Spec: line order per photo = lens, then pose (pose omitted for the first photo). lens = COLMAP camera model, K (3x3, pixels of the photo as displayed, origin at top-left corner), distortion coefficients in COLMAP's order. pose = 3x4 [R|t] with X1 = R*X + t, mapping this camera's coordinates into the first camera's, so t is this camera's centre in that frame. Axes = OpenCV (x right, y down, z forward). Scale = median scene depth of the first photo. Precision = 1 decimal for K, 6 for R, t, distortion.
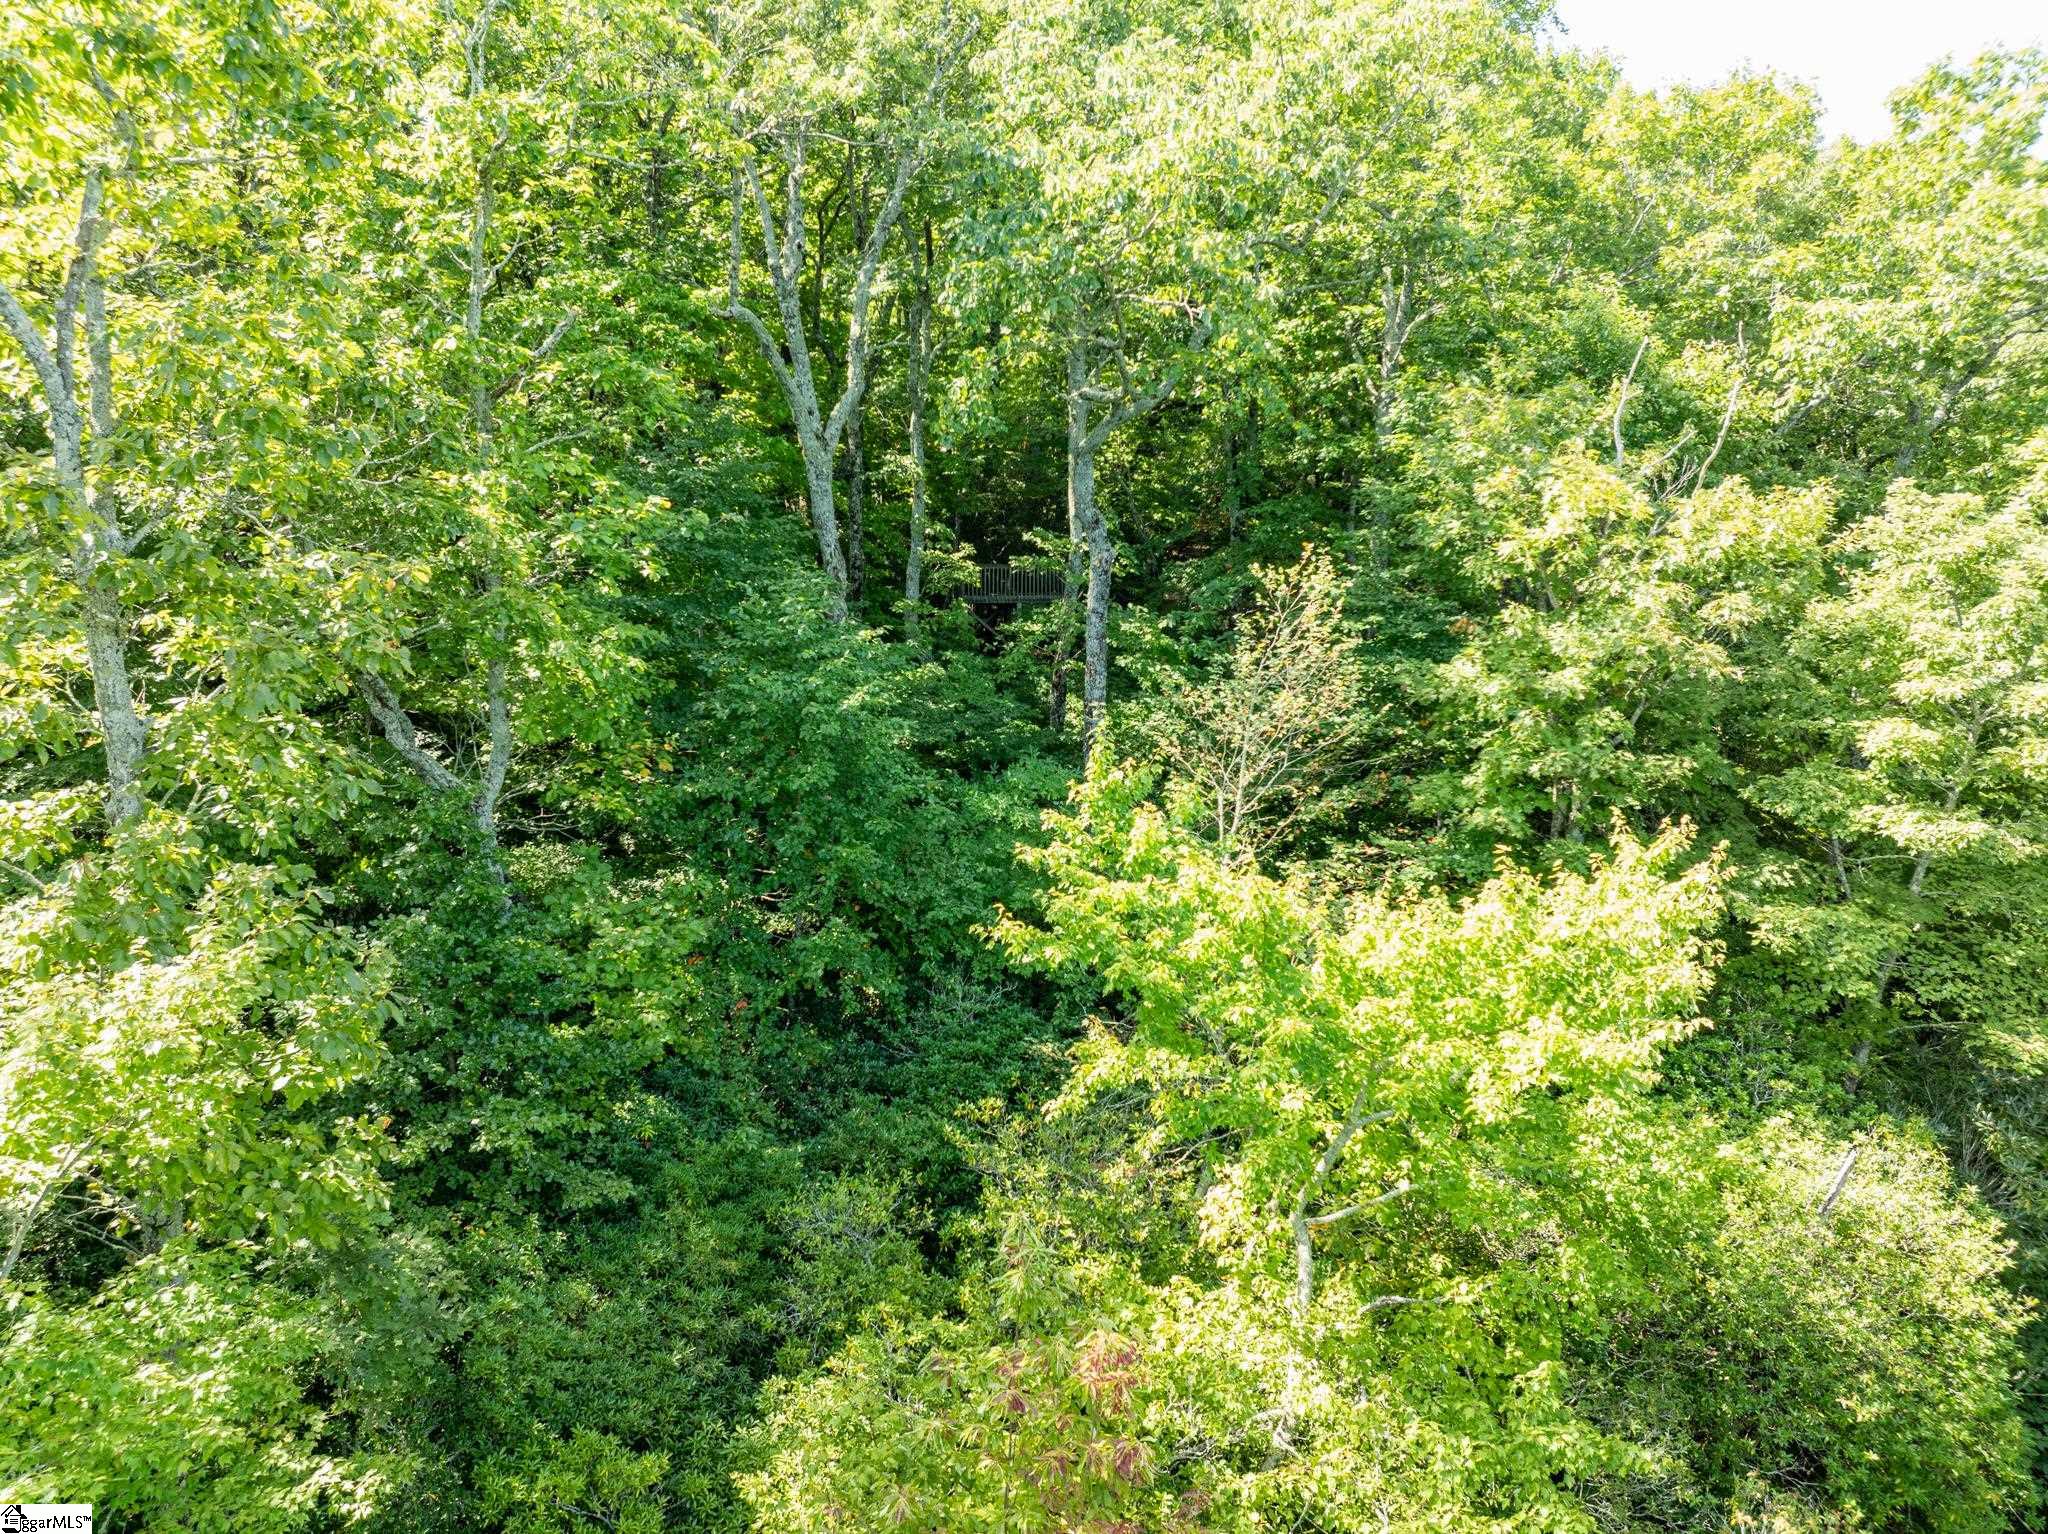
lens RADIAL K [[1447.5, 0, 1029.8], [0, 1447.5, 763.5], [0, 0, 1]] dist [-0.018035, -0.027312]
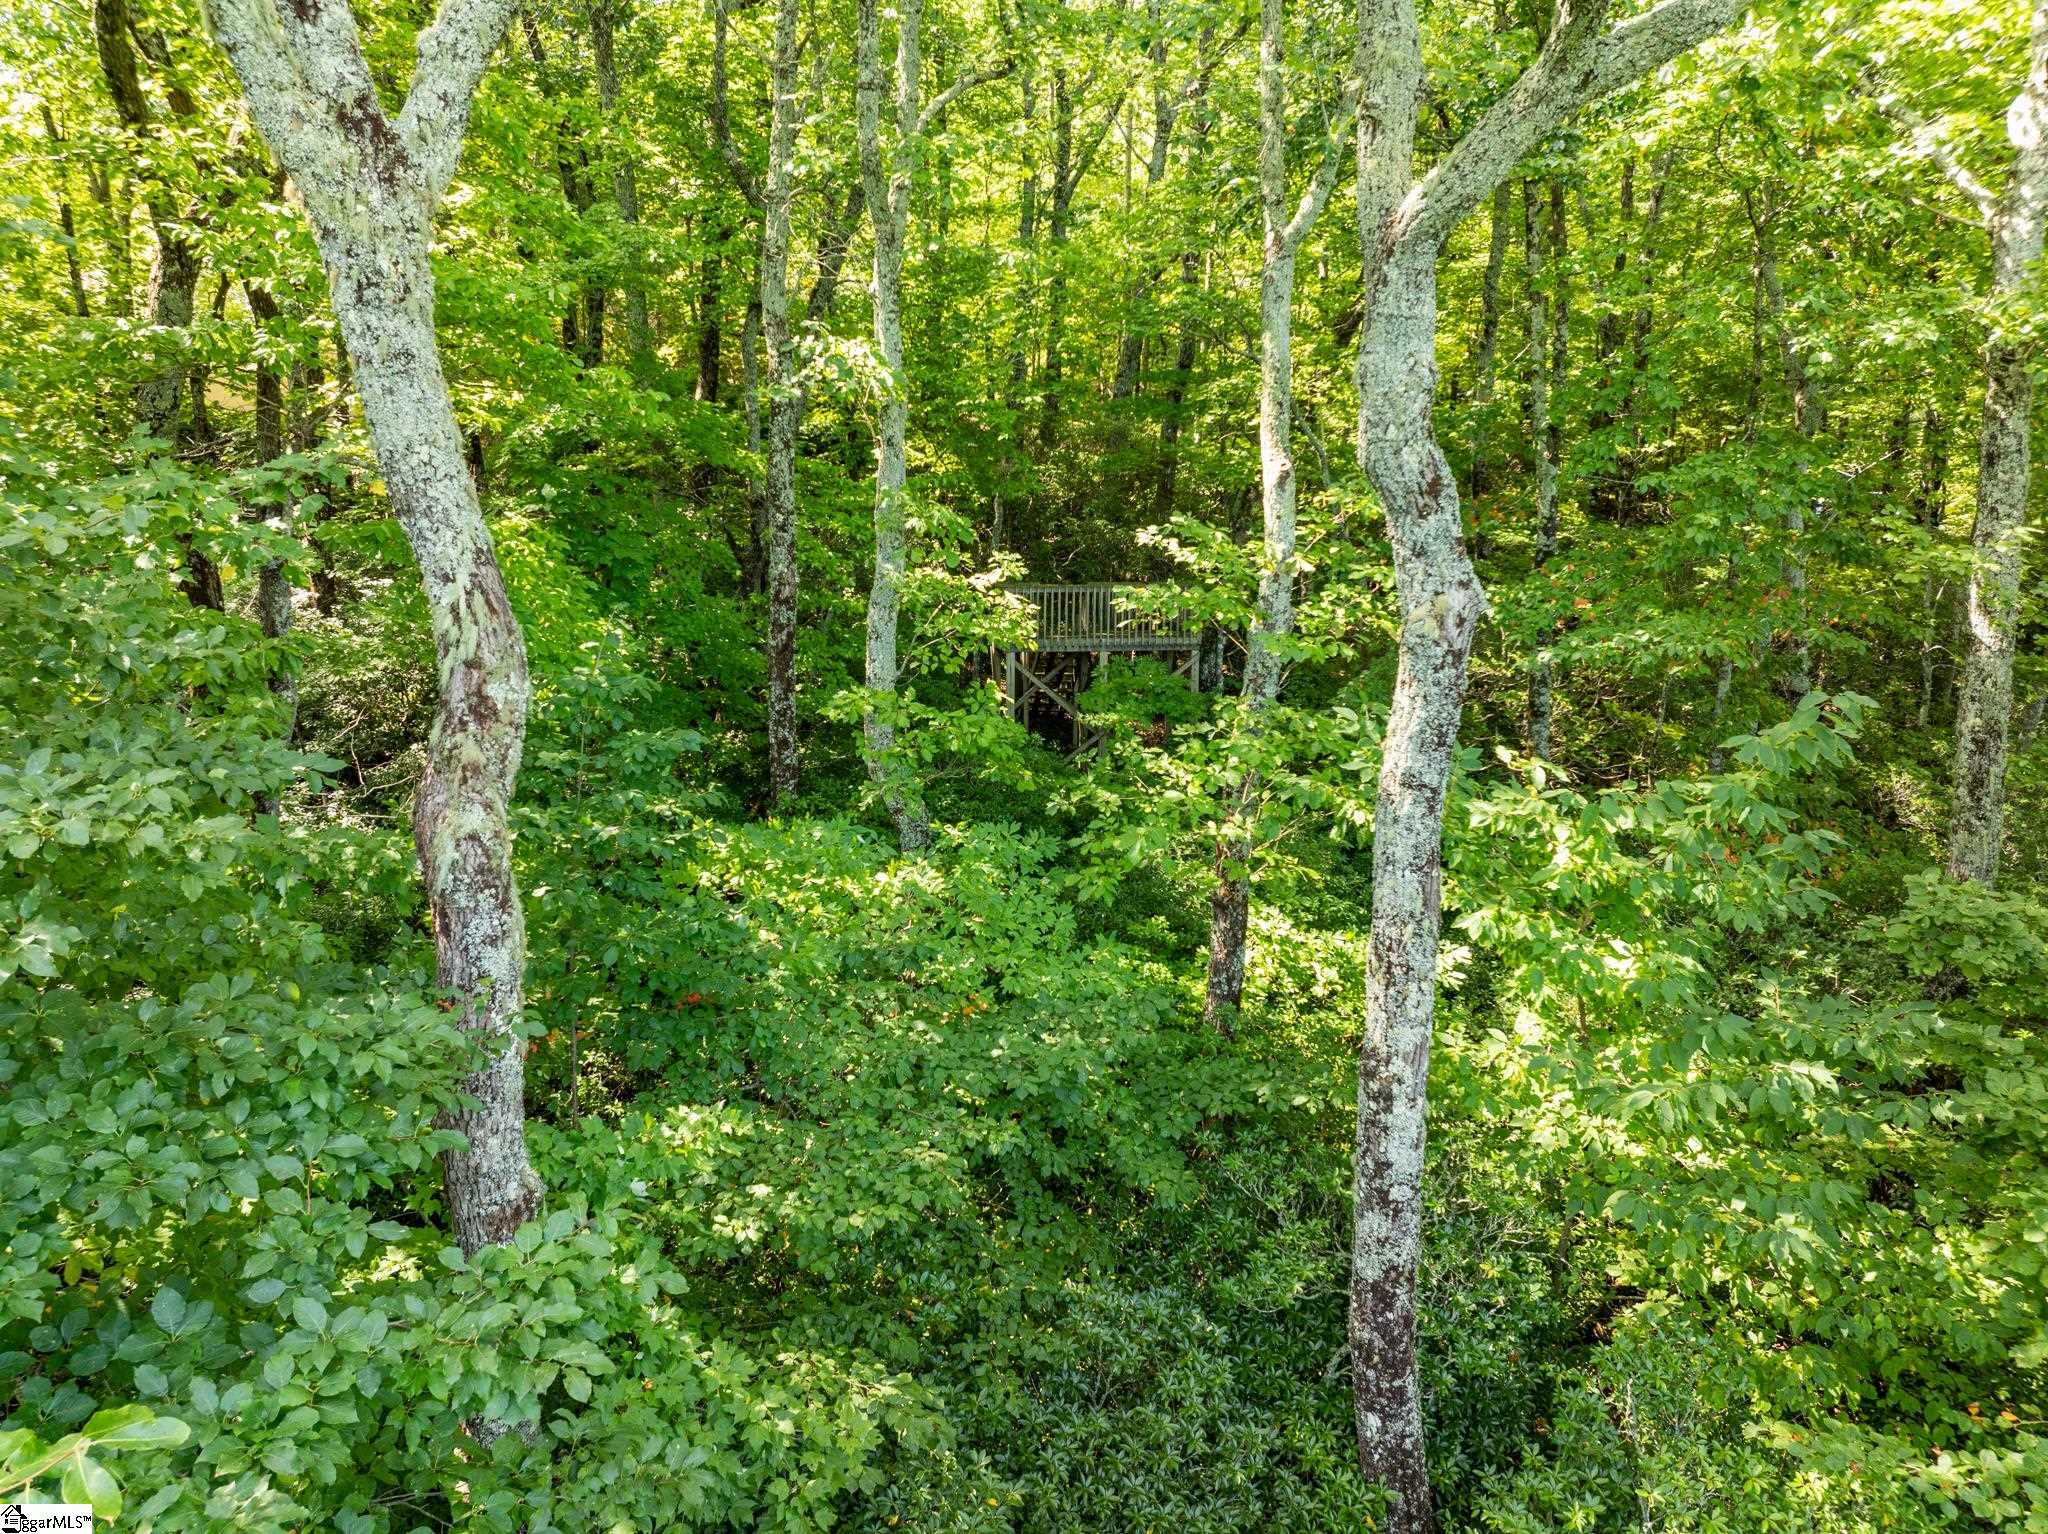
lens RADIAL K [[1447.5, 0, 1029.8], [0, 1447.5, 763.5], [0, 0, 1]] dist [-0.018035, -0.027312]
pose [[0.999320, 0.006684, -0.036254, -0.021070], [-0.006614, 0.999976, 0.002054, -0.092043], [0.036267, -0.001812, 0.999341, 0.581580]]
